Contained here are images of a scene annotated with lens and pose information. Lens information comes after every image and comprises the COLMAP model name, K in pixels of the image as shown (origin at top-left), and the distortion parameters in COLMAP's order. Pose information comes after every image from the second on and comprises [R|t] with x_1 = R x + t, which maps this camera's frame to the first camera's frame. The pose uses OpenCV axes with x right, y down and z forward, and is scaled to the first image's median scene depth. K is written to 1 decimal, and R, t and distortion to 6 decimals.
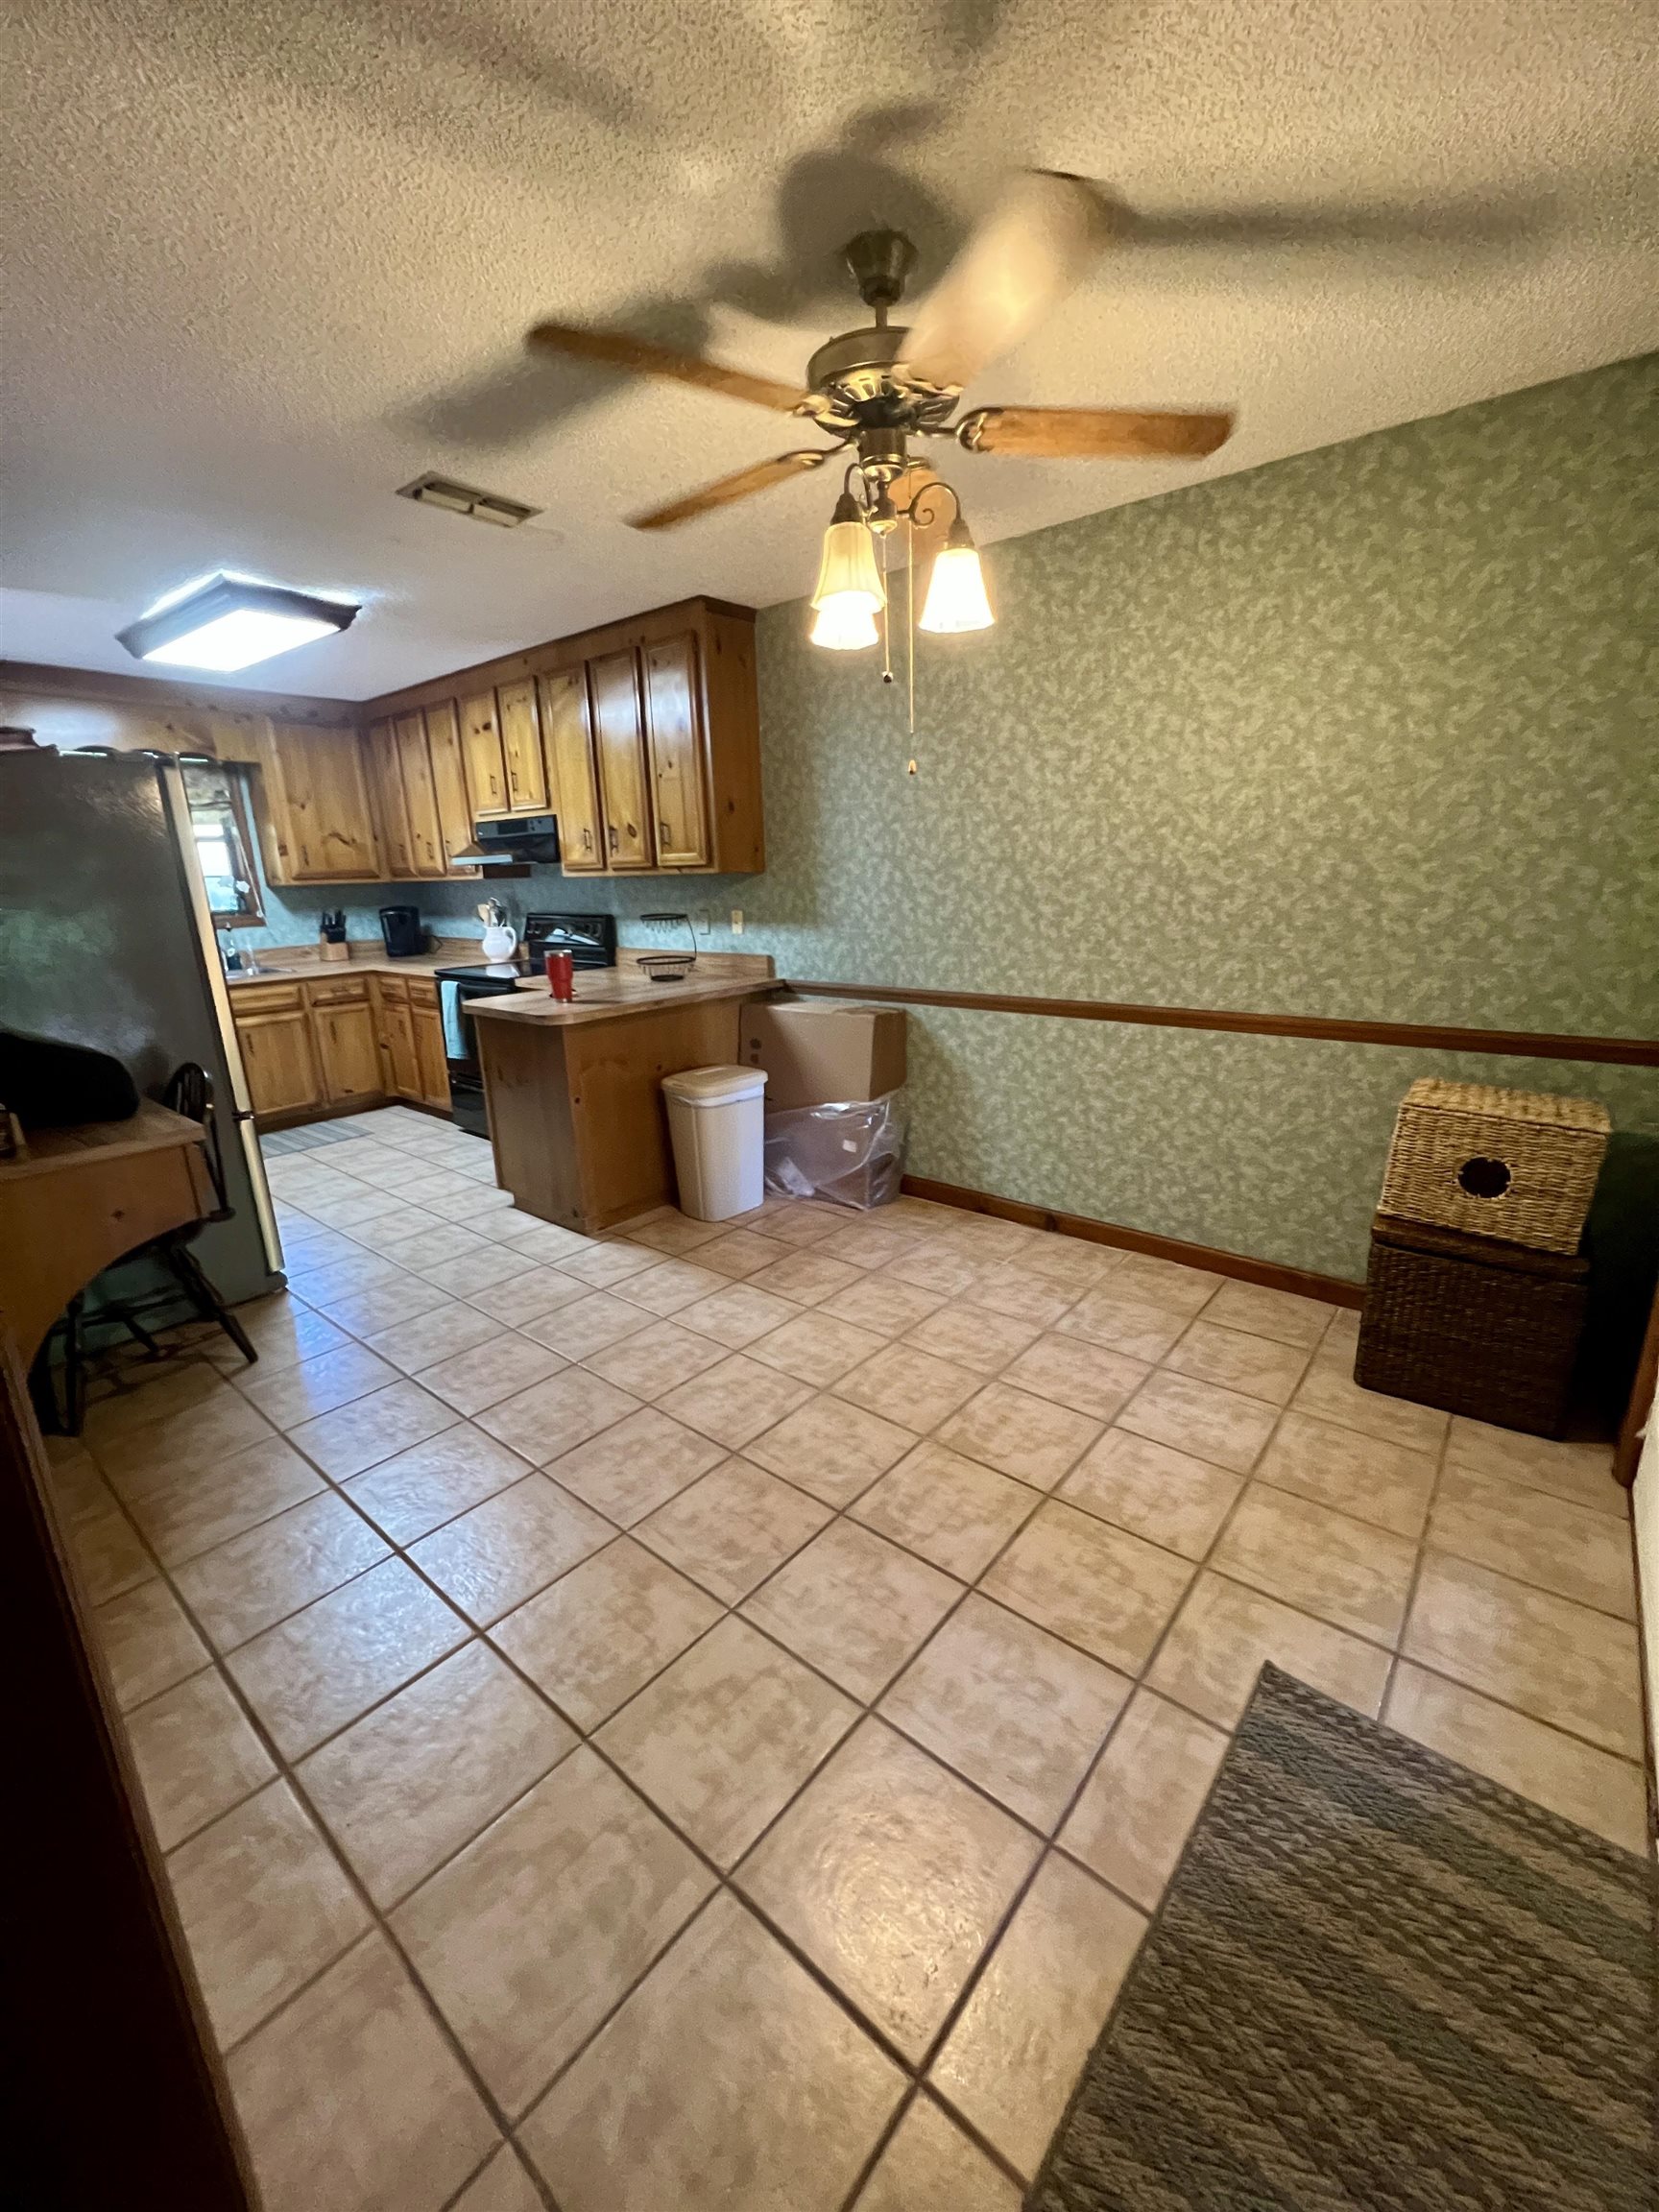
lens RADIAL K [[887.7, 0, 835.4], [0, 887.7, 1102.1], [0, 0, 1]] dist [-0.001585, 0.000154]
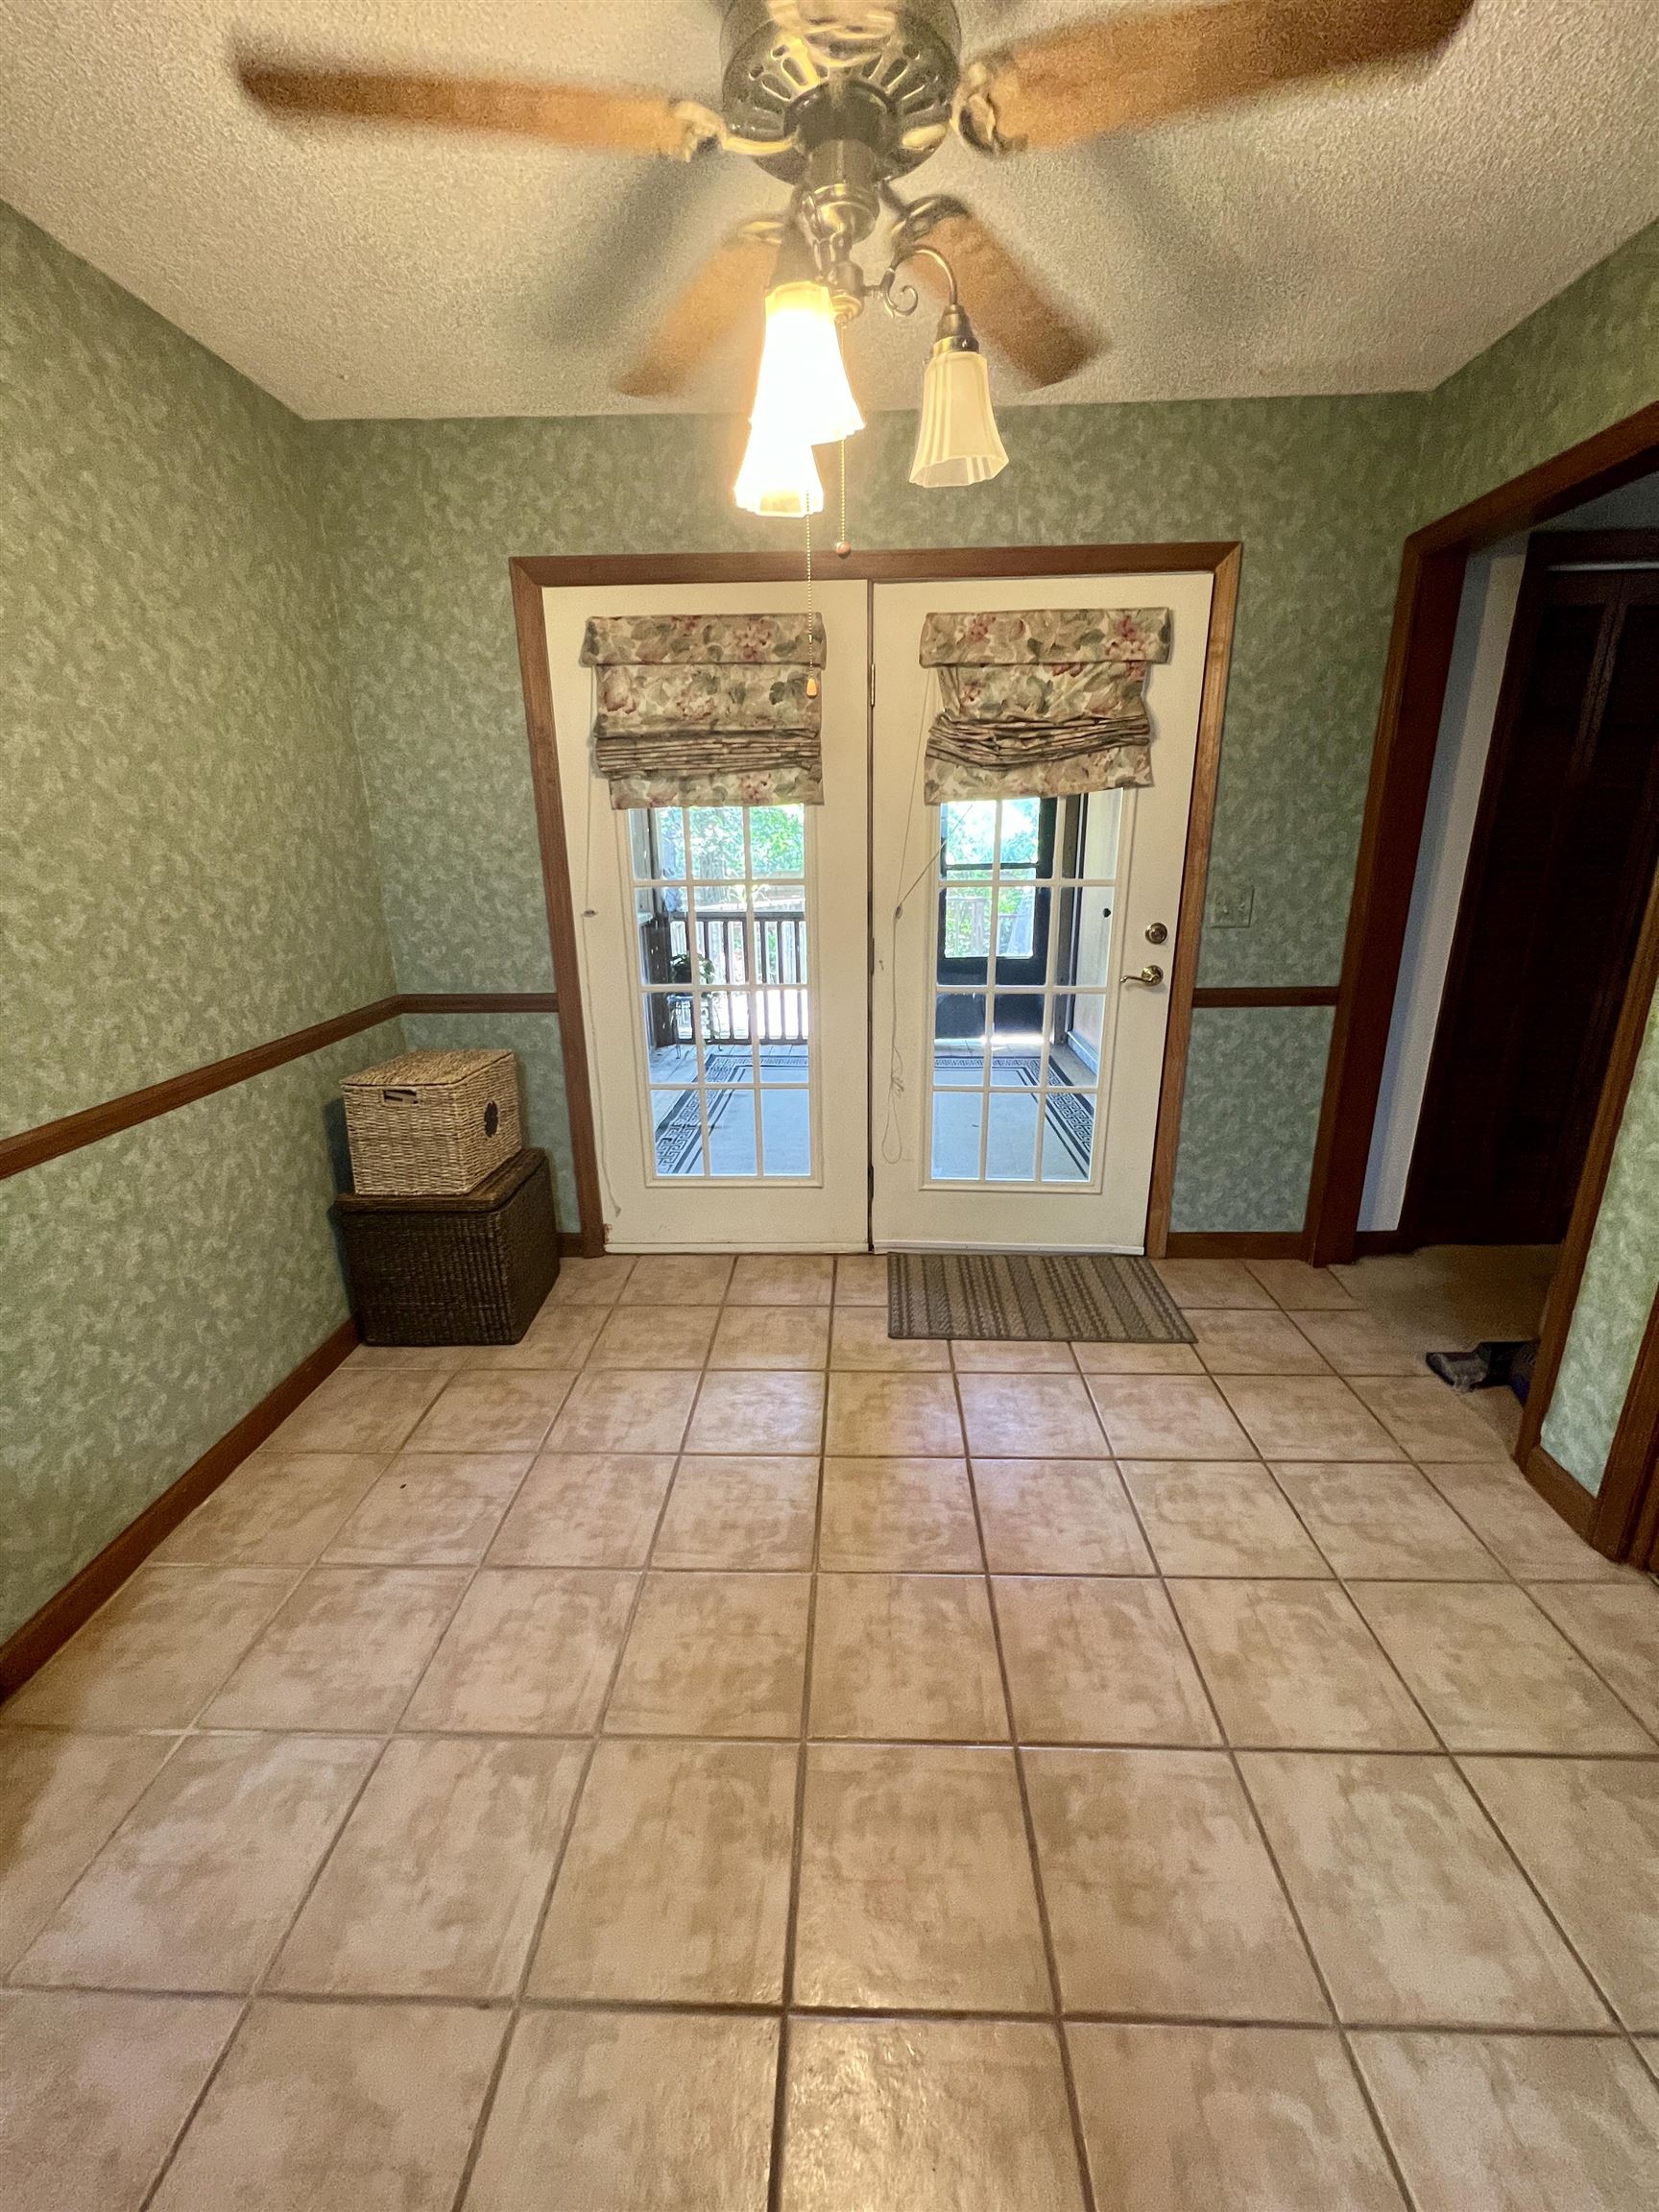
lens RADIAL K [[887.7, 0, 833.4], [0, 887.7, 1102.3], [0, 0, 1]] dist [-0.001585, 0.000154]
pose [[-0.615146, -0.196069, 0.763644, -0.365140], [0.232440, 0.880431, 0.413294, -0.262512], [-0.753370, 0.431738, -0.496019, 1.030902]]
